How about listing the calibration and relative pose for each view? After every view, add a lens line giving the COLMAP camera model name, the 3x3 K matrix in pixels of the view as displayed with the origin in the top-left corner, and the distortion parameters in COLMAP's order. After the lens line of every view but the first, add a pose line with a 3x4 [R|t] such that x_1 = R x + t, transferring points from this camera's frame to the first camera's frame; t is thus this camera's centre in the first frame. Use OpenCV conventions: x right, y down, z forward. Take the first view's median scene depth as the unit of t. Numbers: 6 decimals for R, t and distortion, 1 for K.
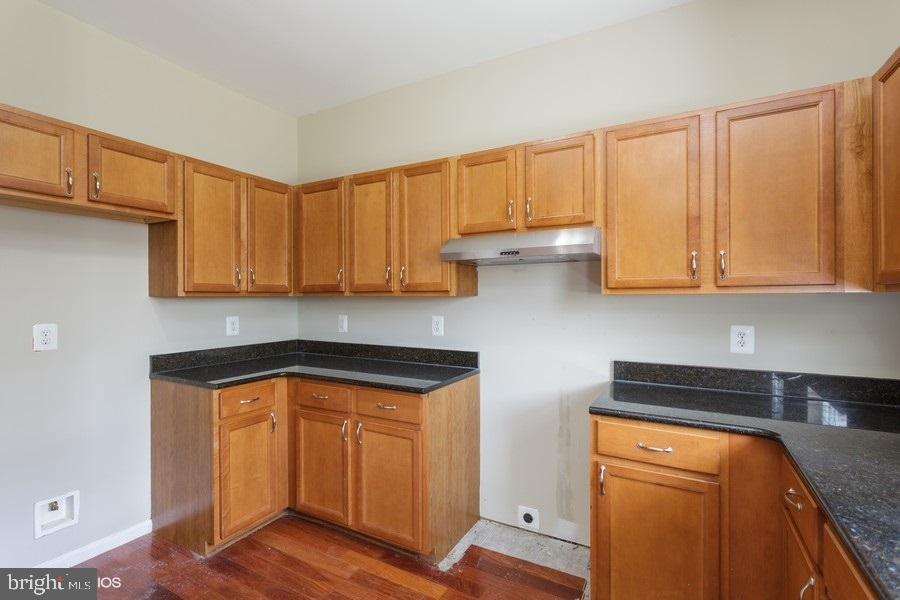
lens RADIAL K [[425.5, 0, 450.0], [0, 425.5, 300.0], [0, 0, 1]] dist [0.000262, -0.000062]
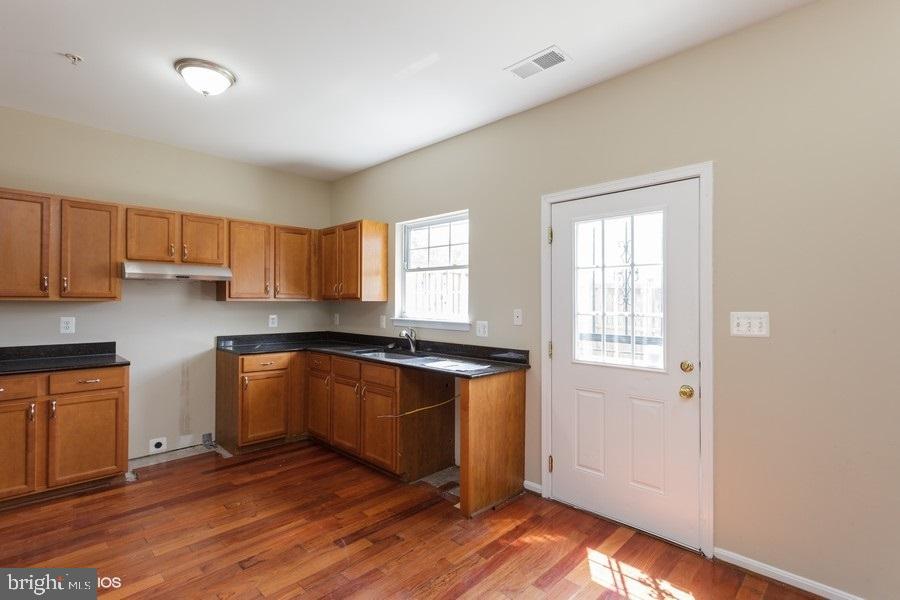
lens RADIAL K [[435.1, 0, 448.3], [0, 435.1, 298.3], [0, 0, 1]] dist [0.002527, 0.000634]
pose [[0.264102, 0.012350, 0.964416, -1.189879], [0.002661, 0.999905, -0.013533, 0.004725], [-0.964491, 0.006140, 0.264044, -0.483544]]
